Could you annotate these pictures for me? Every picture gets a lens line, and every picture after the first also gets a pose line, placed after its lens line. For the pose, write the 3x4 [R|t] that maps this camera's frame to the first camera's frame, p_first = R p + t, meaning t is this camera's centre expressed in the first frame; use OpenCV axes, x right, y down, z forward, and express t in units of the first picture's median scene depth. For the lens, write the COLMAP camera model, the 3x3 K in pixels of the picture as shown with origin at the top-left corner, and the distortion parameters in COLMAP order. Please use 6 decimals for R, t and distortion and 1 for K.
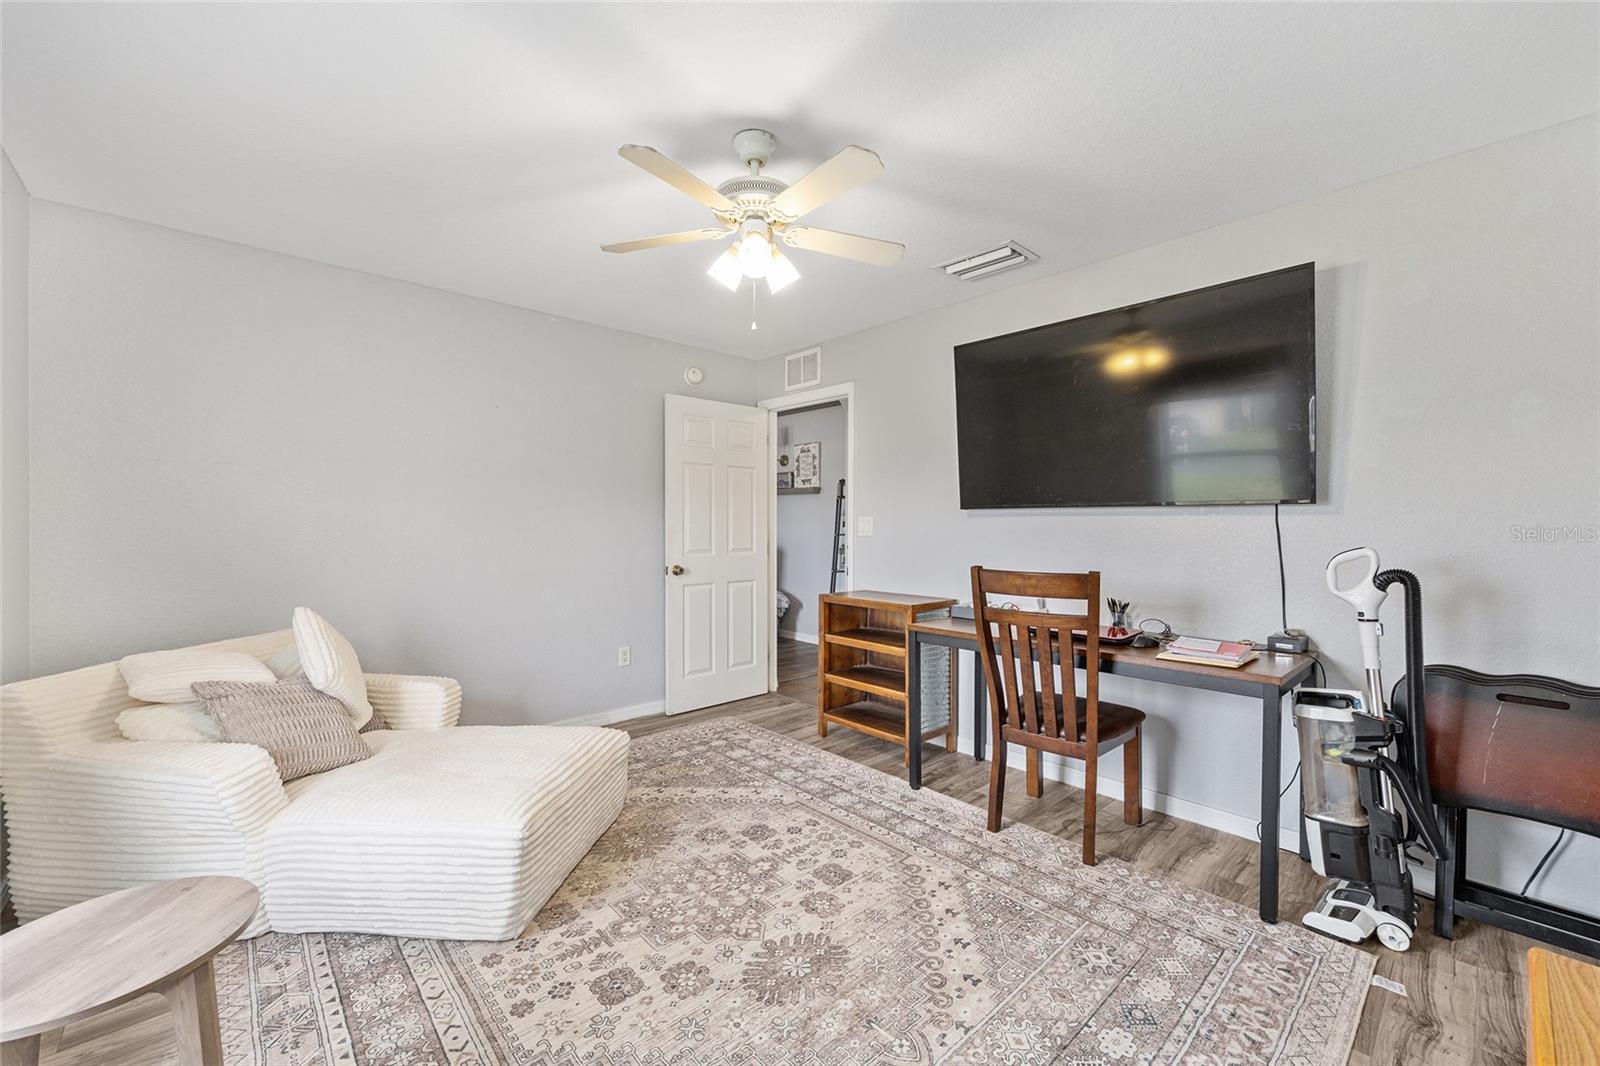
lens RADIAL K [[643.4, 0, 799.6], [0, 643.4, 530.2], [0, 0, 1]] dist [0.000119, 0.000038]
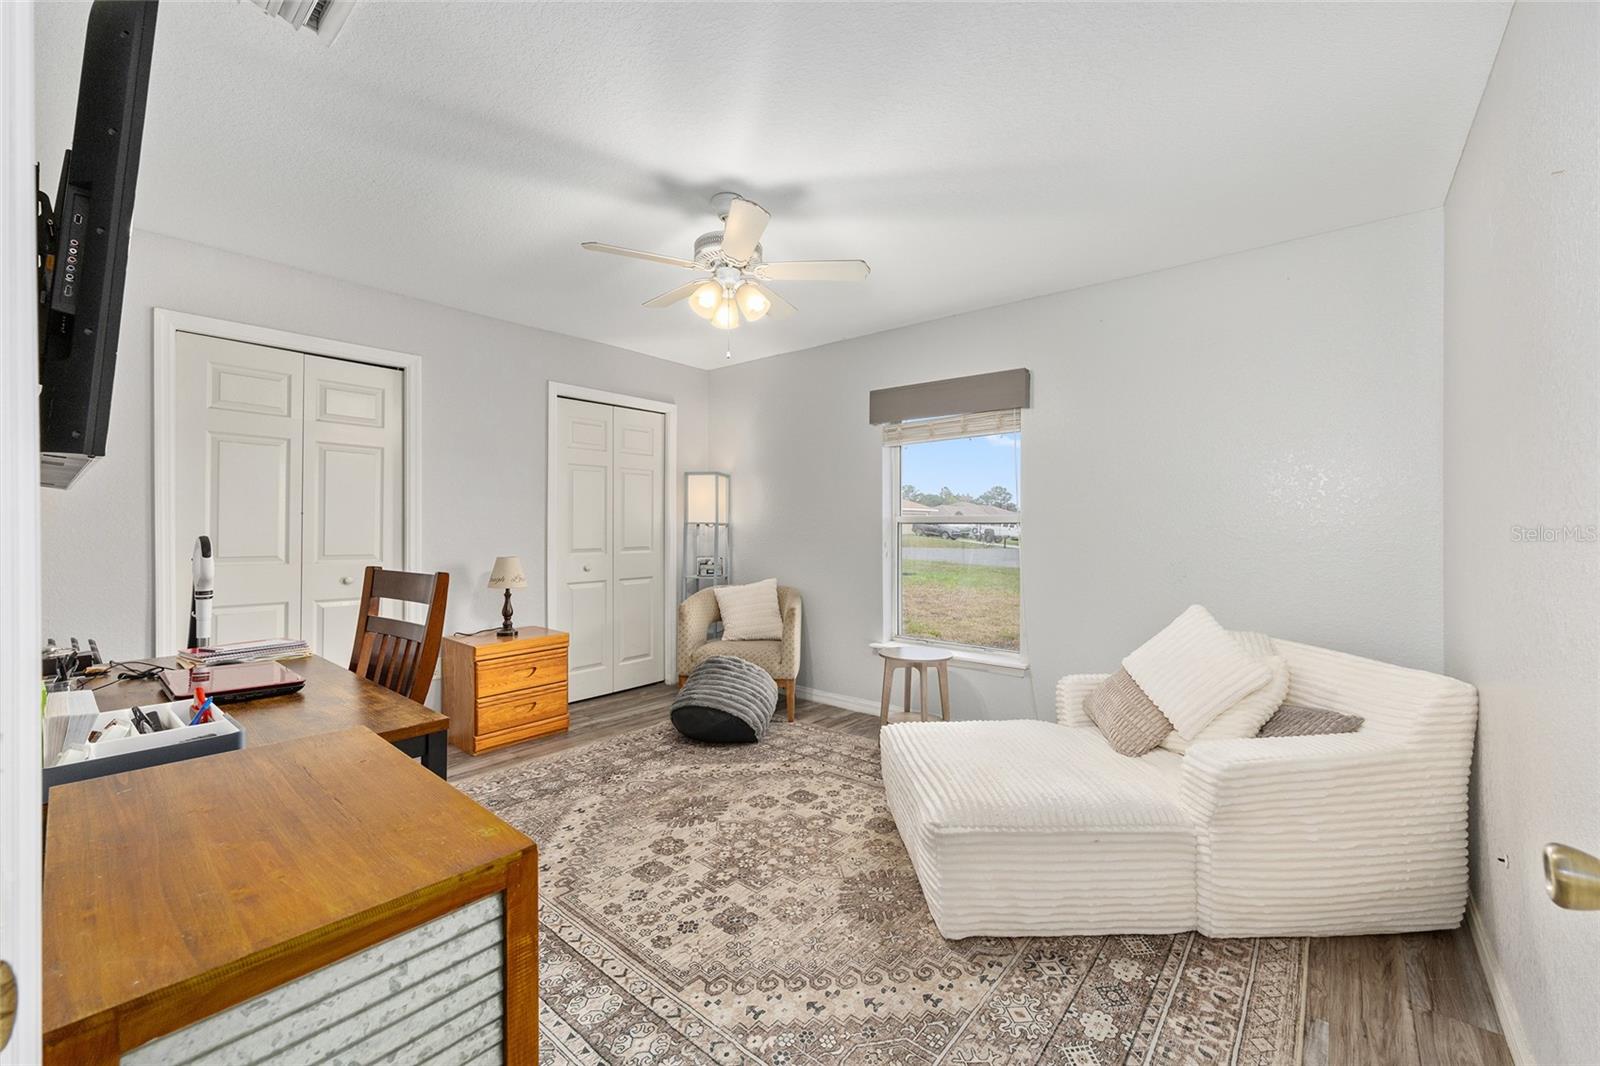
lens RADIAL K [[643.4, 0, 799.6], [0, 643.4, 530.2], [0, 0, 1]] dist [0.000119, 0.000038]
pose [[-0.991545, -0.004335, -0.129688, -0.043105], [-0.006406, 0.999858, 0.015556, -0.007294], [0.129602, 0.016255, -0.991433, 2.012812]]
